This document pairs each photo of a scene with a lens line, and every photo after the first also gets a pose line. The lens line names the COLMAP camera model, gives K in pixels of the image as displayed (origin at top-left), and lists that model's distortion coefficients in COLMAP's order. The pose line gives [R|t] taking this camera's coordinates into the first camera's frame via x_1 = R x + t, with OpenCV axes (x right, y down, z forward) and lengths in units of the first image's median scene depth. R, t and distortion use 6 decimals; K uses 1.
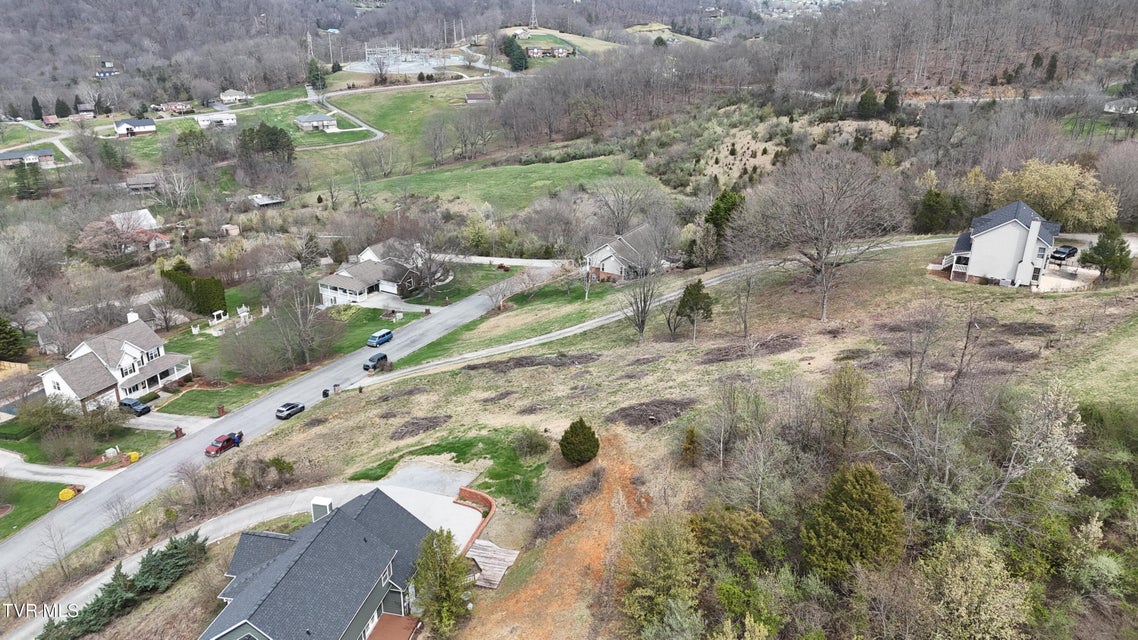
lens RADIAL K [[832.9, 0, 571.0], [0, 832.9, 318.4], [0, 0, 1]] dist [0.080317, -0.076831]
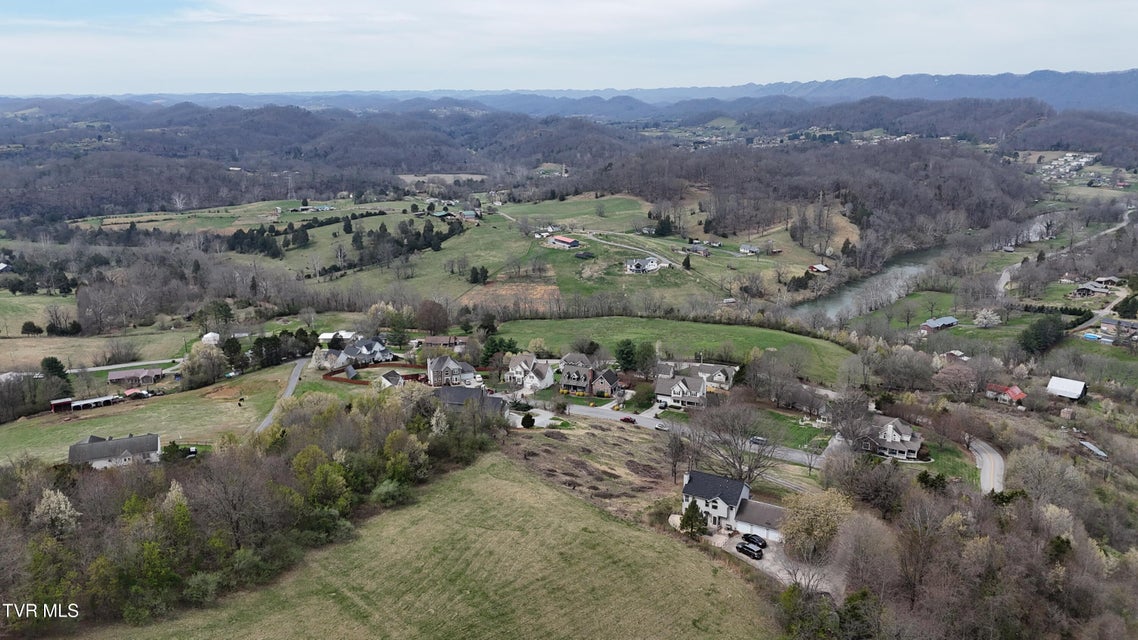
lens RADIAL K [[832.9, 0, 570.4], [0, 832.9, 325.3], [0, 0, 1]] dist [0.080317, -0.076831]
pose [[-0.019648, 0.248688, -0.968384, 0.600934], [-0.371632, 0.897358, 0.237988, -0.196750], [0.928172, 0.364558, 0.074789, 0.178254]]
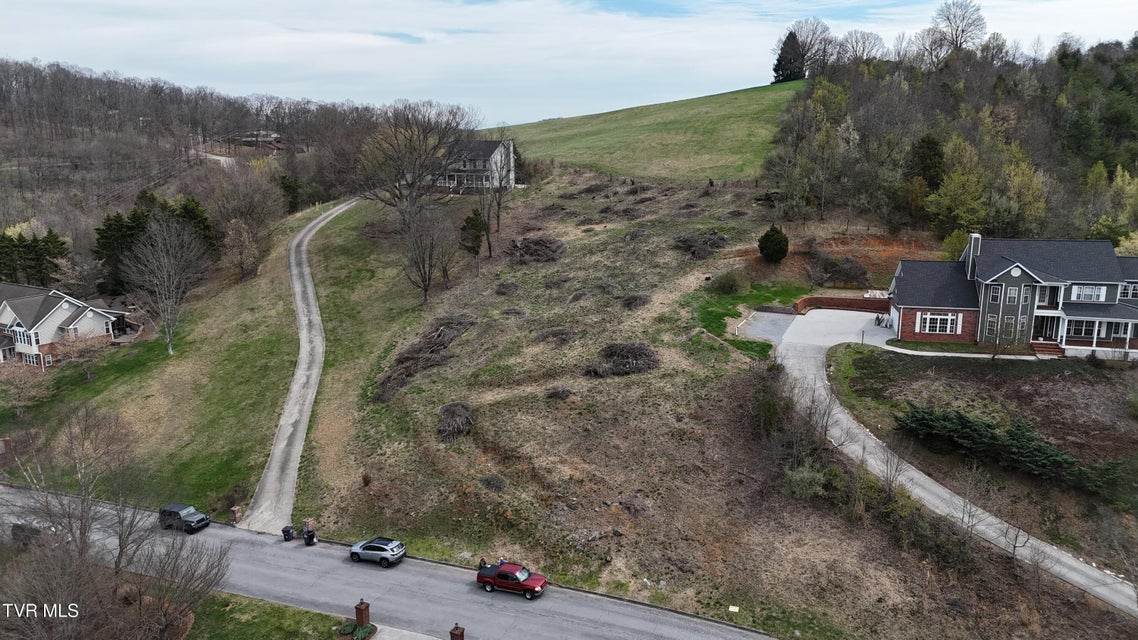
lens RADIAL K [[832.9, 0, 571.5], [0, 832.9, 319.7], [0, 0, 1]] dist [0.080317, -0.076831]
pose [[-0.010239, -0.226140, 0.974041, -0.285224], [0.376080, 0.901703, 0.213298, -0.031611], [-0.926531, 0.368501, 0.075814, 0.275161]]
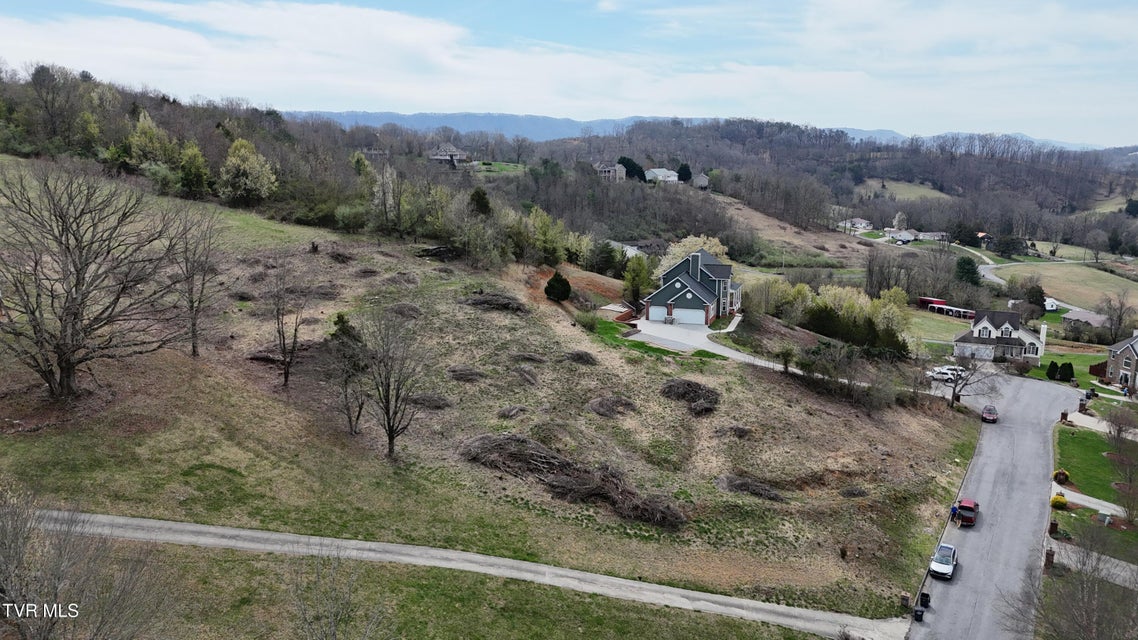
lens RADIAL K [[832.9, 0, 571.2], [0, 832.9, 313.8], [0, 0, 1]] dist [0.080317, -0.076831]
pose [[-0.992575, -0.032943, 0.117090, -0.042845], [0.036350, 0.838301, 0.543994, -0.141123], [-0.116078, 0.544211, -0.830879, 0.507905]]
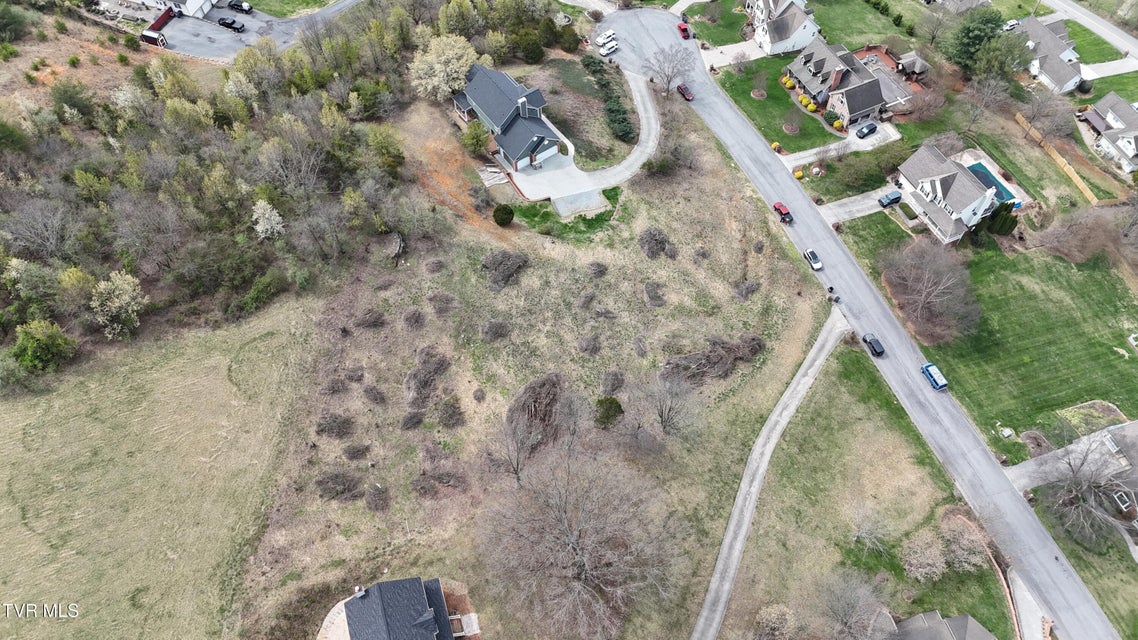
lens RADIAL K [[832.9, 0, 567.4], [0, 832.9, 320.1], [0, 0, 1]] dist [0.080317, -0.076831]
pose [[-0.677792, 0.617344, -0.399355, 0.176267], [-0.266172, 0.300292, 0.915957, -0.333722], [0.685384, 0.727125, -0.039216, 0.297892]]
